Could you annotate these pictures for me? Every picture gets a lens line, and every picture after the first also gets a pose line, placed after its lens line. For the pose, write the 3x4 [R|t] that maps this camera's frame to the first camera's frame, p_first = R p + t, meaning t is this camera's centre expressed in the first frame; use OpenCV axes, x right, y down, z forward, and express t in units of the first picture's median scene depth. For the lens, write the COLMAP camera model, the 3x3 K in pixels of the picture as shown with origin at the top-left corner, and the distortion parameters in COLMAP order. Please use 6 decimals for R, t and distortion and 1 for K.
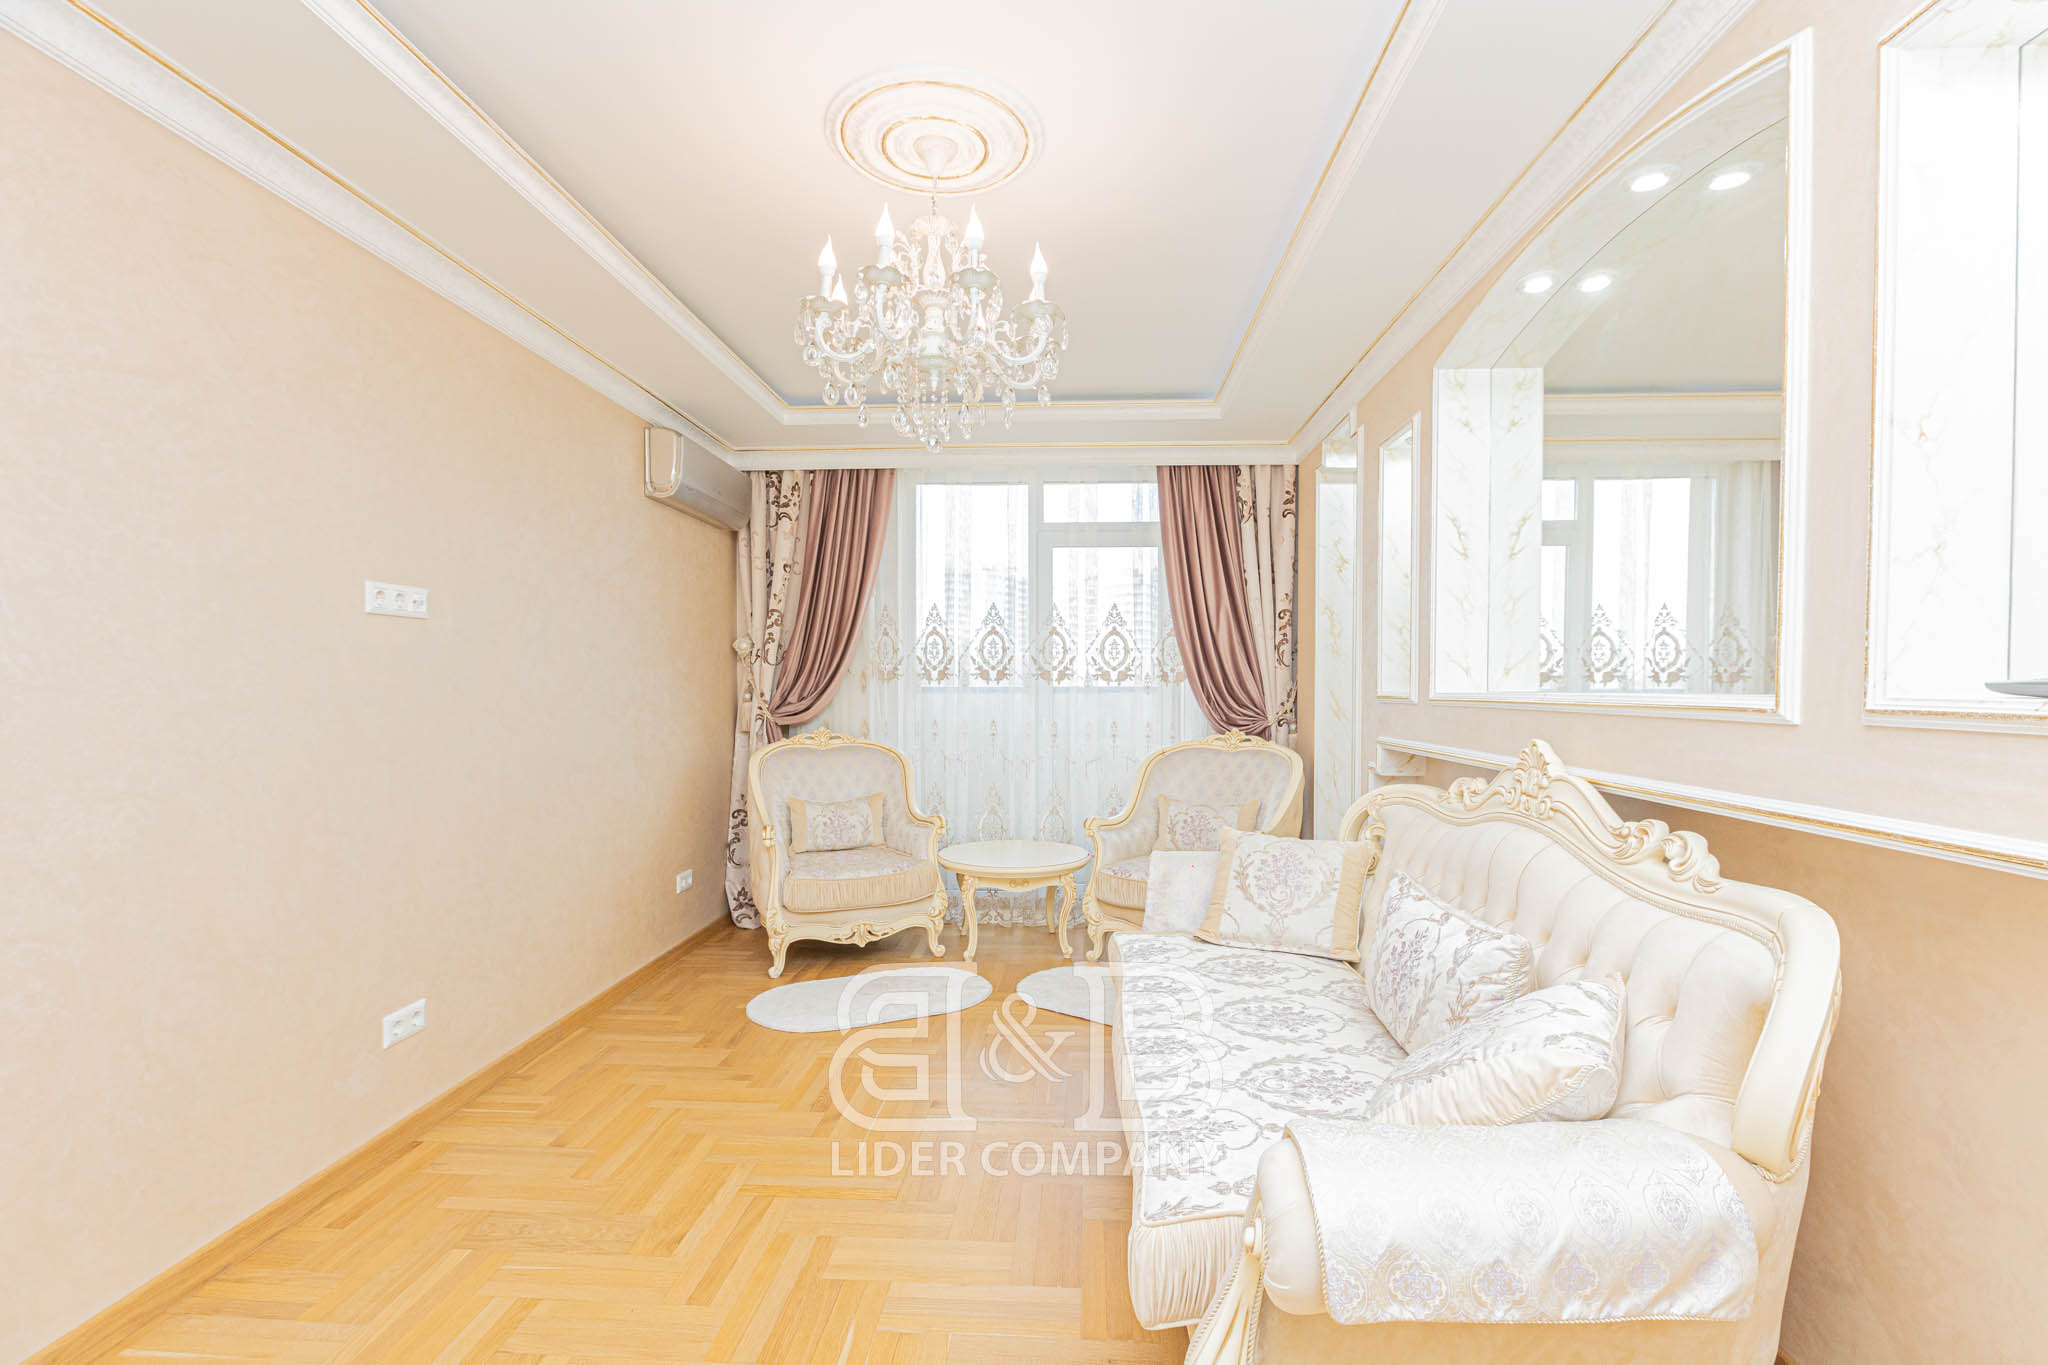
lens RADIAL K [[938.4, 0, 1033.7], [0, 938.4, 709.6], [0, 0, 1]] dist [-0.001718, -0.000210]
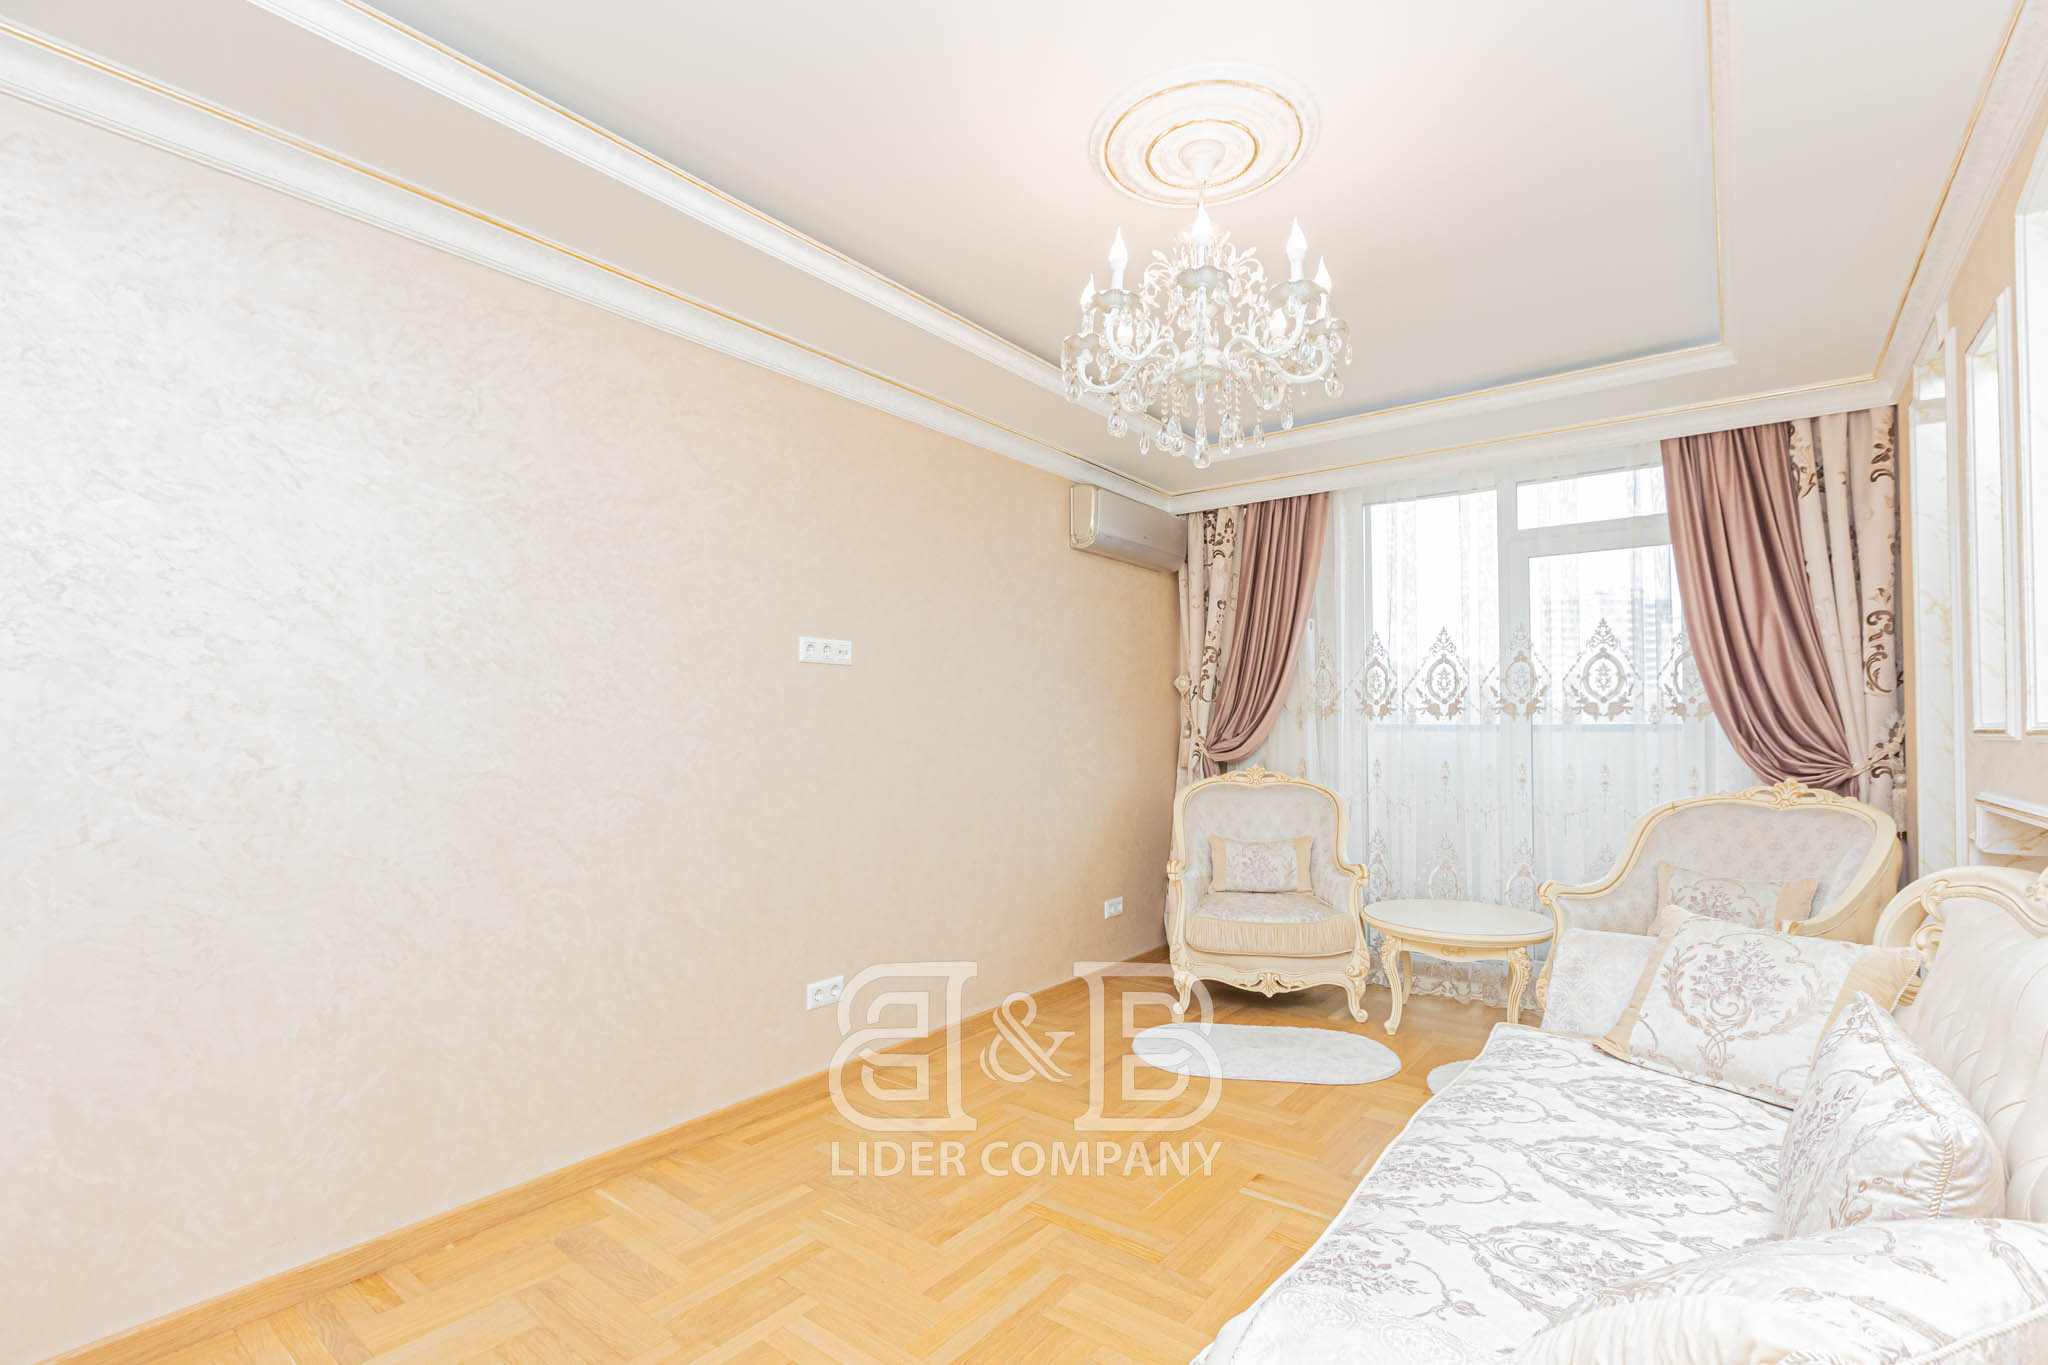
lens RADIAL K [[938.4, 0, 1033.7], [0, 938.4, 709.6], [0, 0, 1]] dist [-0.001718, -0.000210]
pose [[0.827046, -0.011094, -0.562025, 0.137628], [-0.014432, 0.999057, -0.040958, 0.005147], [0.561949, 0.041985, 0.826105, 0.065724]]
